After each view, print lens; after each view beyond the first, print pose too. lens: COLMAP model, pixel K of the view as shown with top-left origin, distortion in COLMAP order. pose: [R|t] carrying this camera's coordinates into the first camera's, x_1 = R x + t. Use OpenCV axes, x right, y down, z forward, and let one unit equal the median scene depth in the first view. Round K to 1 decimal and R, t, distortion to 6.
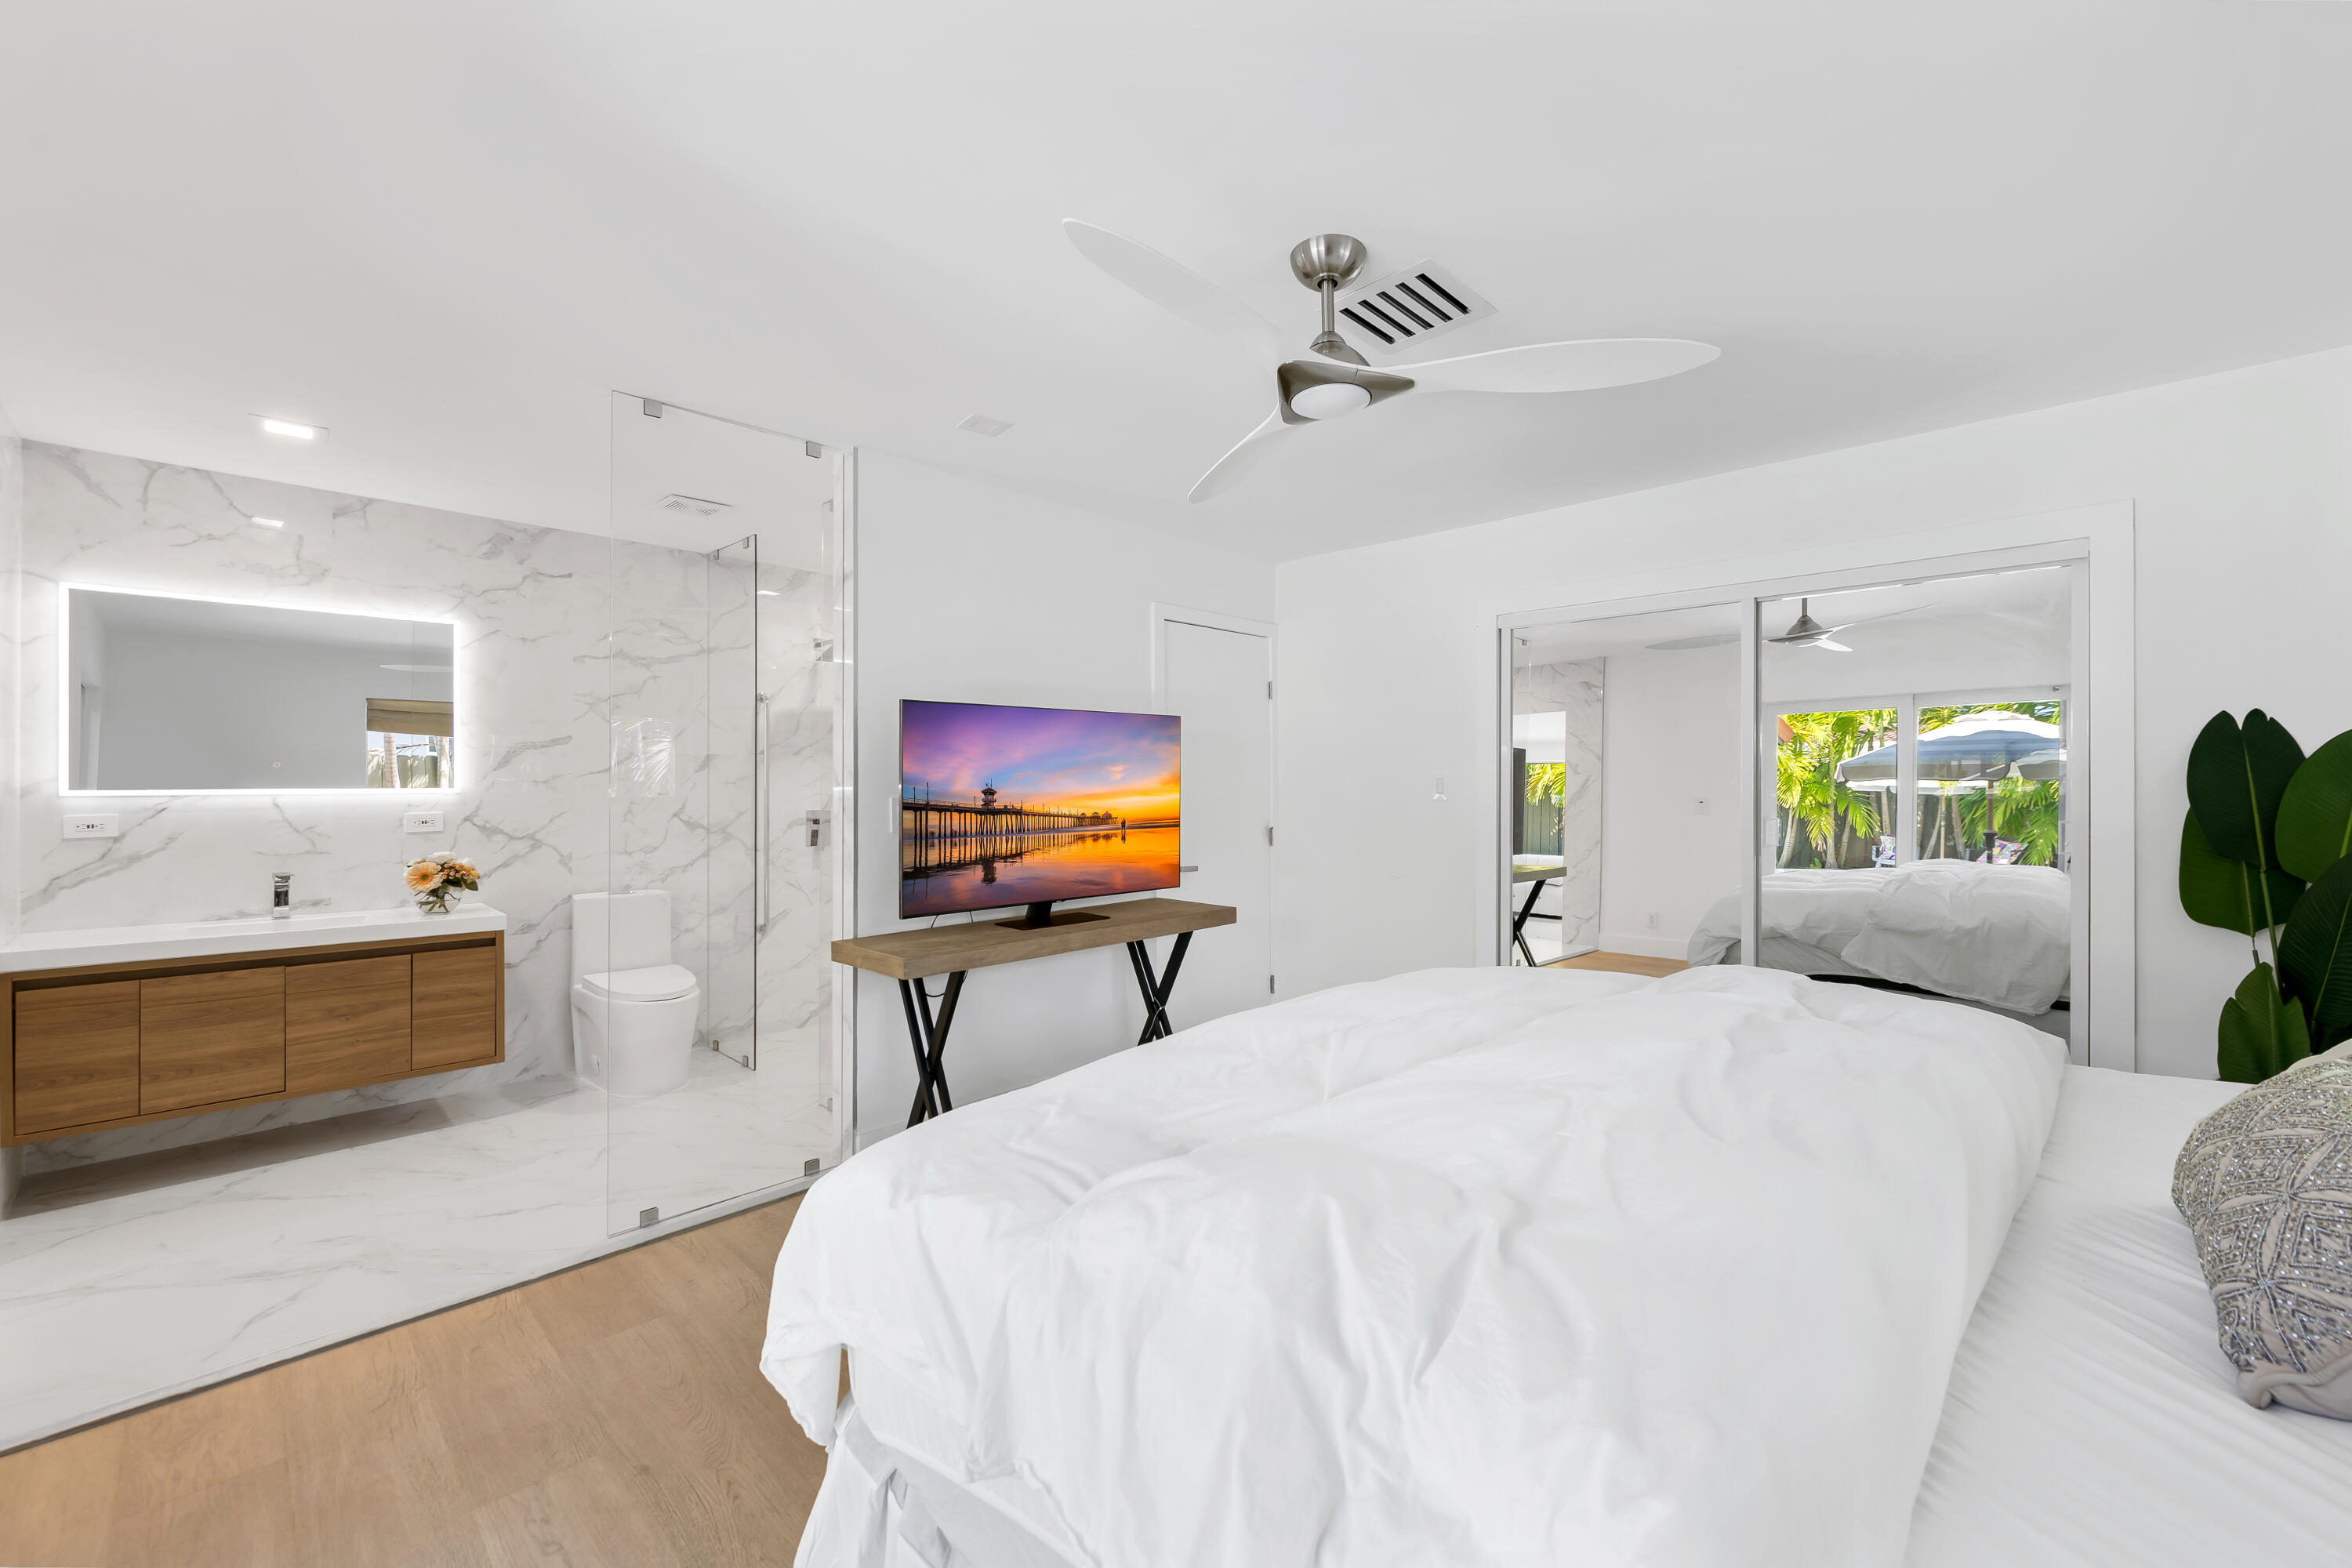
lens RADIAL K [[943.8, 0, 1176.0], [0, 943.8, 784.0], [0, 0, 1]] dist [-0.000379, -0.000704]
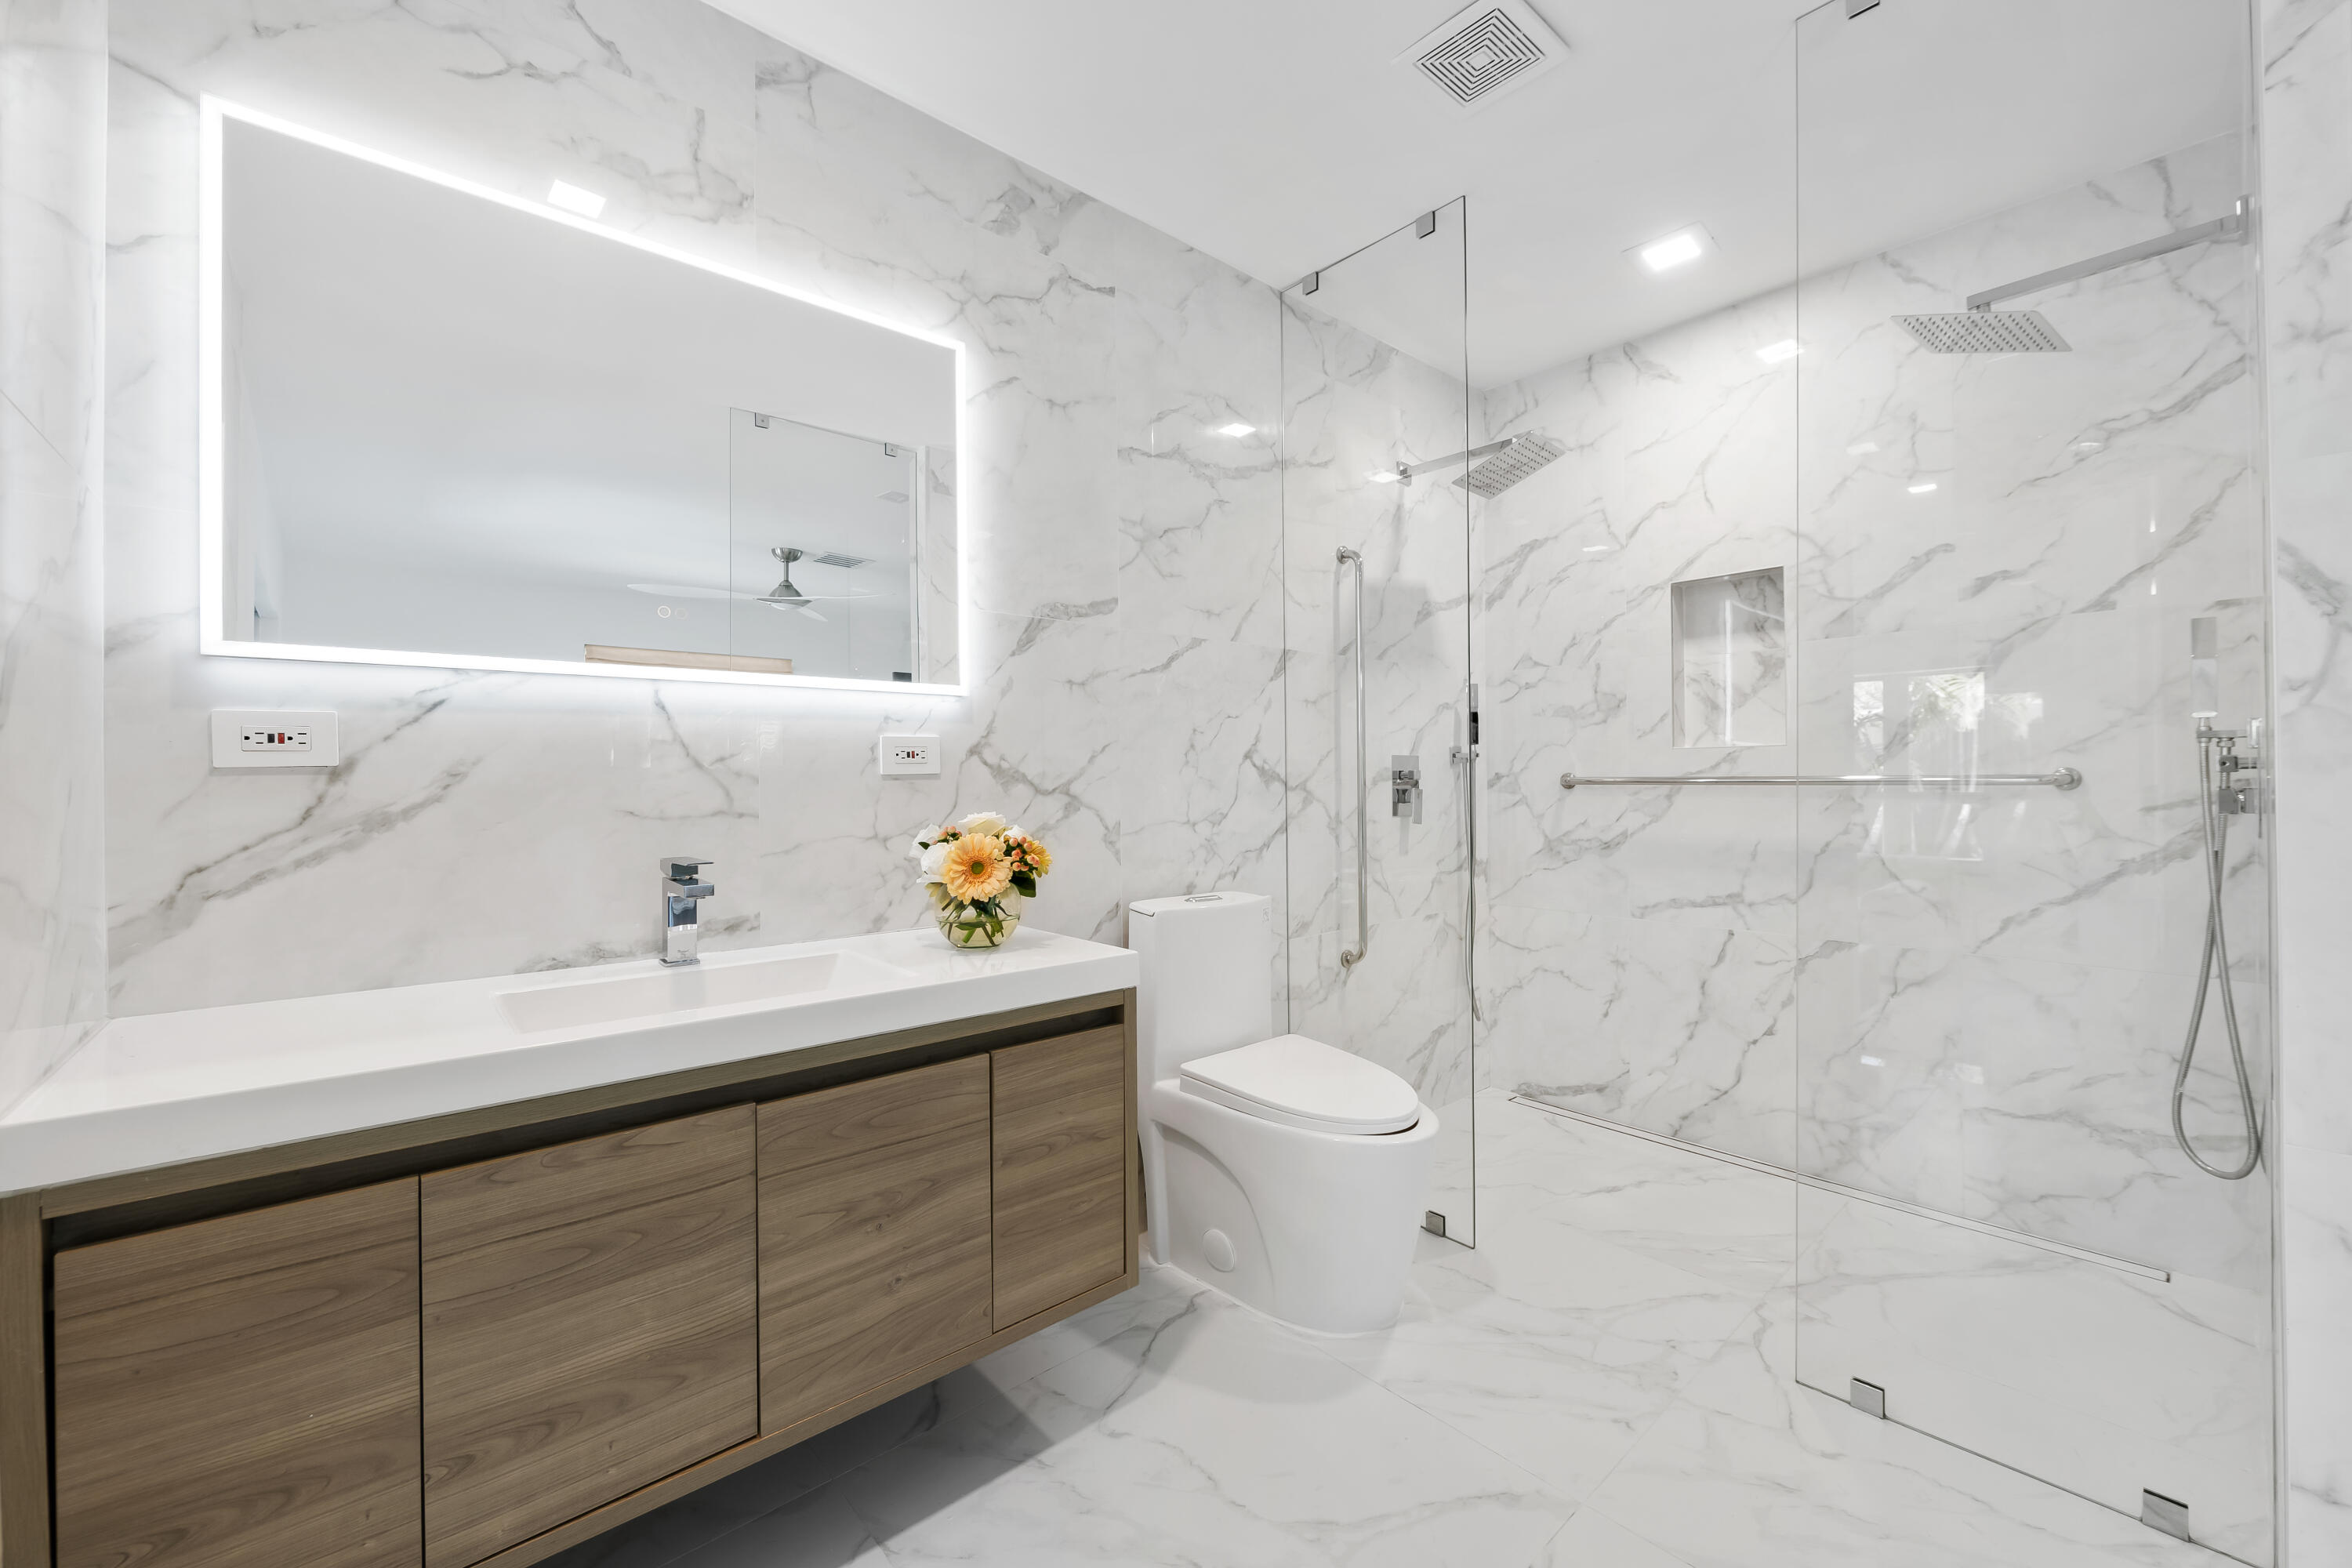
lens RADIAL K [[939.6, 0, 1186.9], [0, 939.6, 776.2], [0, 0, 1]] dist [-0.002697, -0.000911]
pose [[0.996799, -0.011131, -0.079174, -0.680610], [0.010813, 0.999932, -0.004442, 0.060896], [0.079218, 0.003571, 0.996851, 0.586993]]
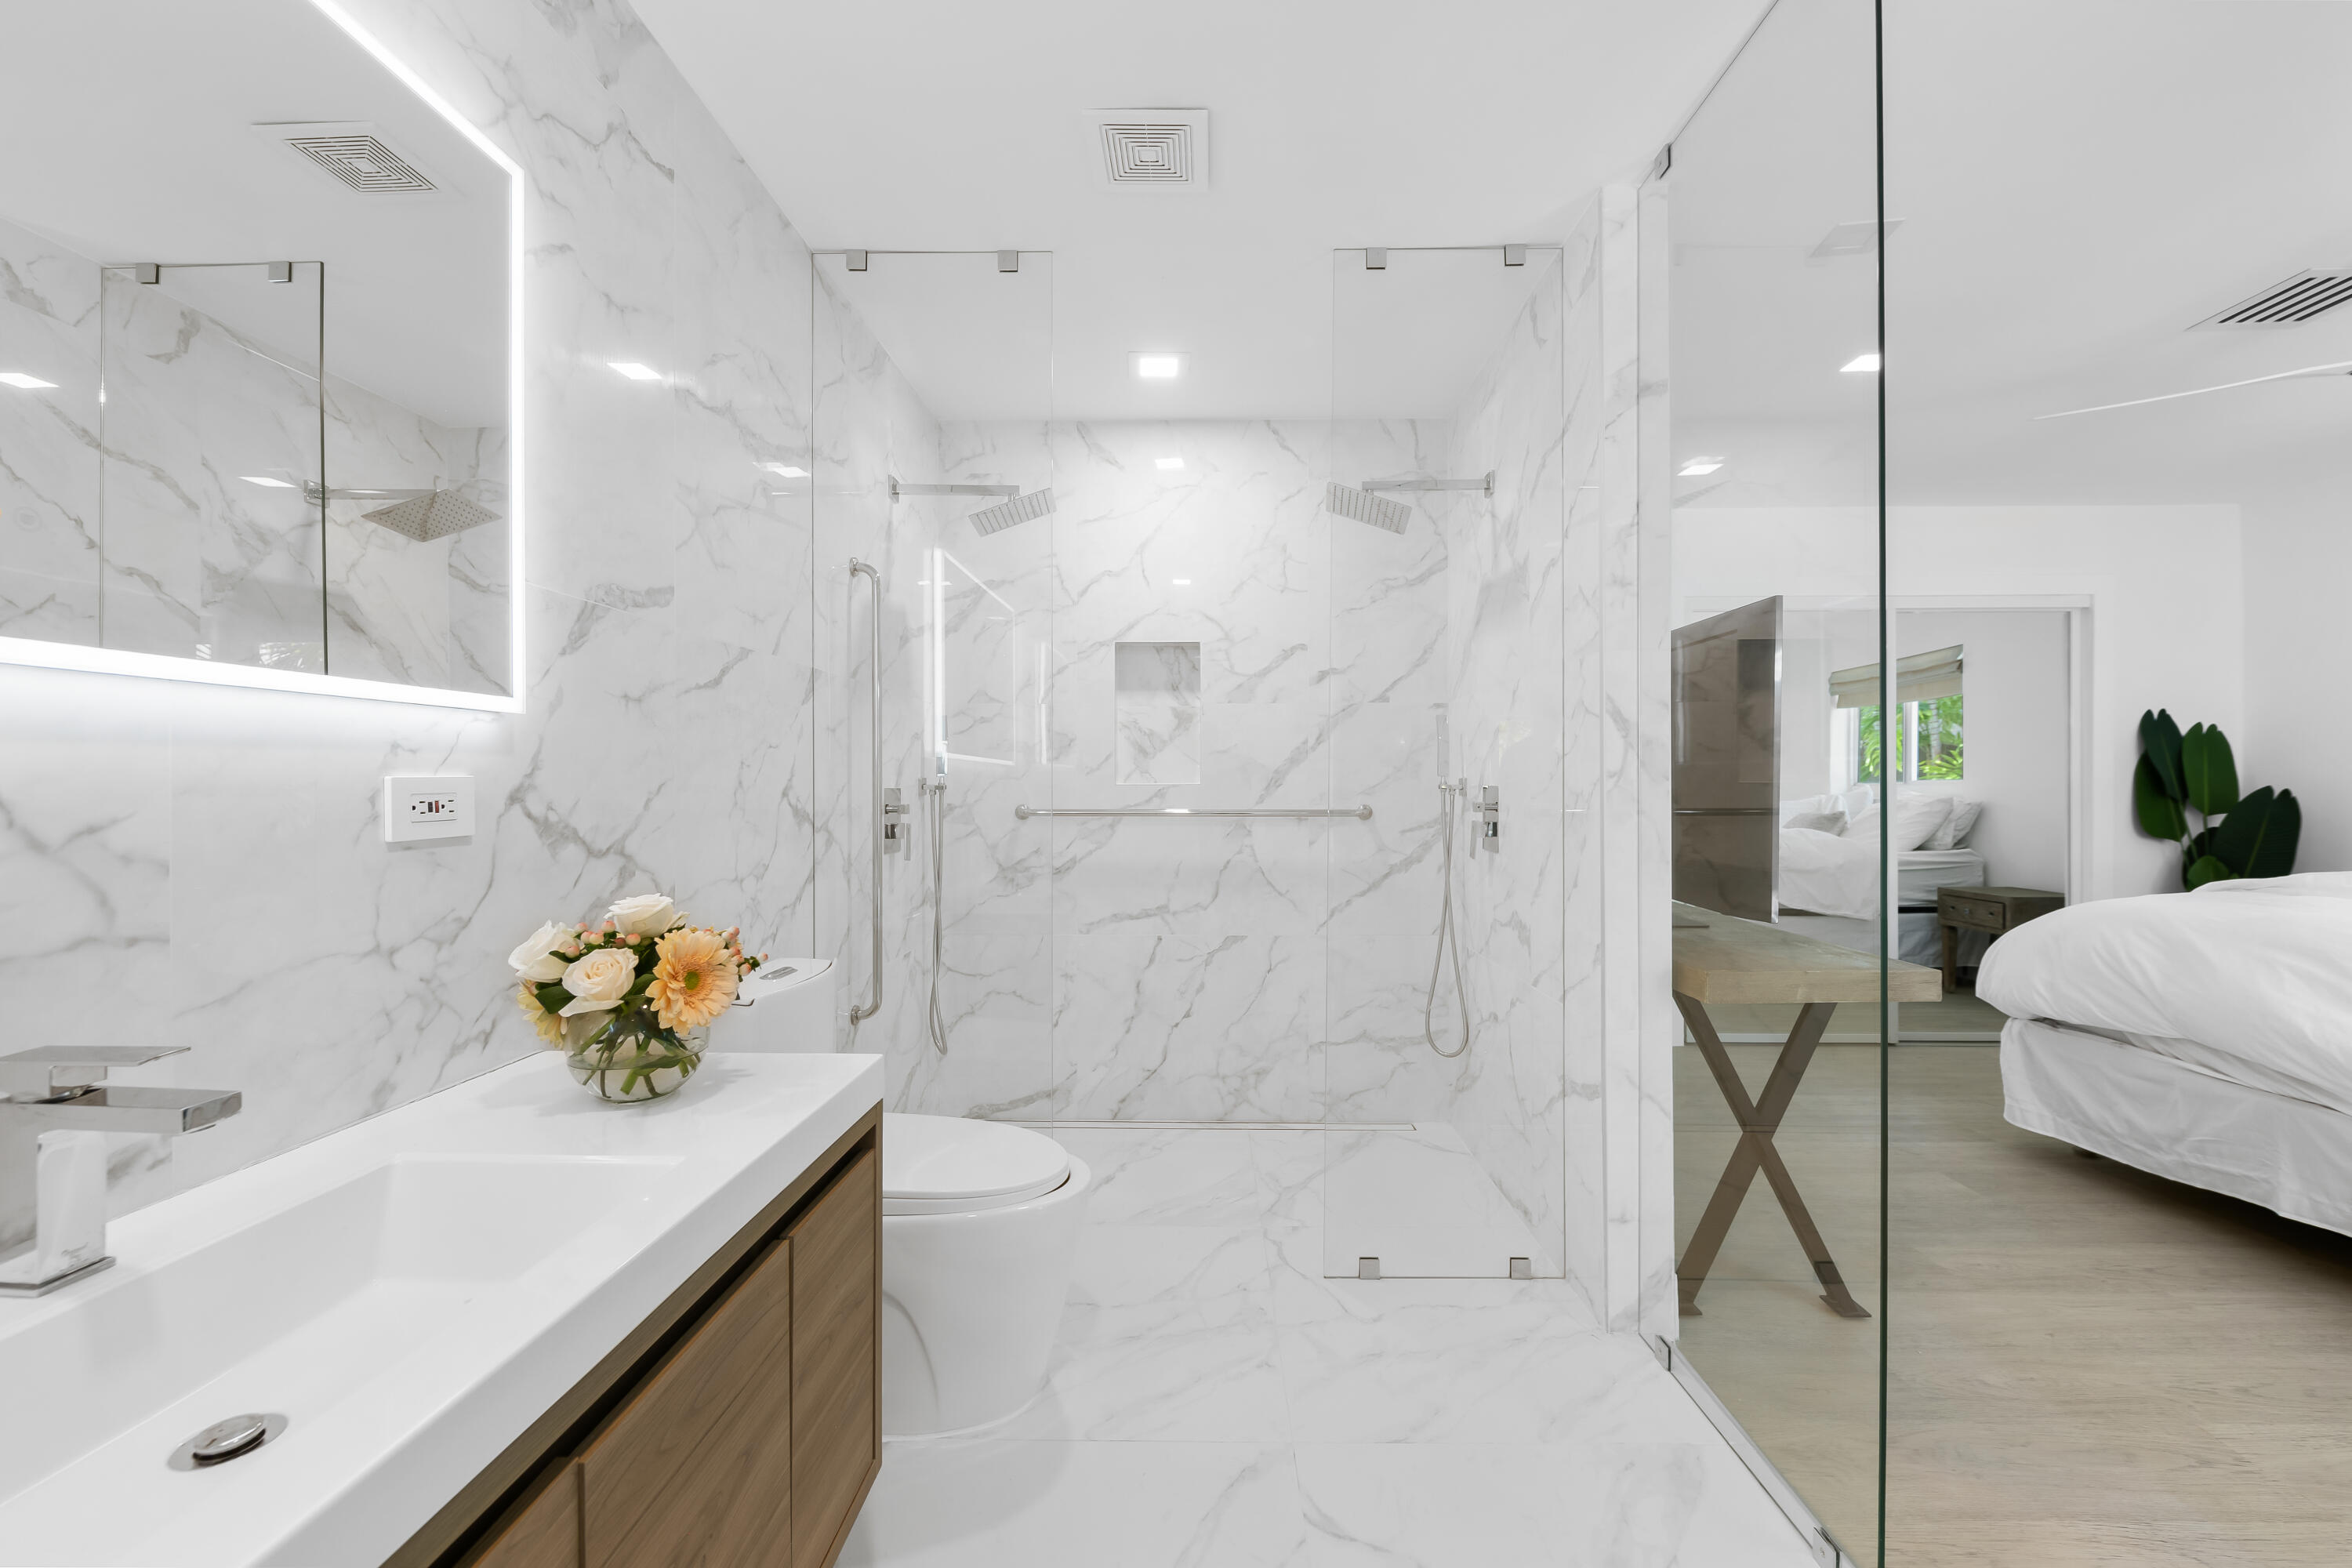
lens RADIAL K [[931.1, 0, 1208.7], [0, 931.1, 786.6], [0, 0, 1]] dist [0.000883, -0.006530]
pose [[0.725699, -0.003707, 0.688002, -0.902565], [0.003176, 0.999993, 0.002038, 0.038024], [-0.688004, 0.000706, 0.725706, 0.688287]]
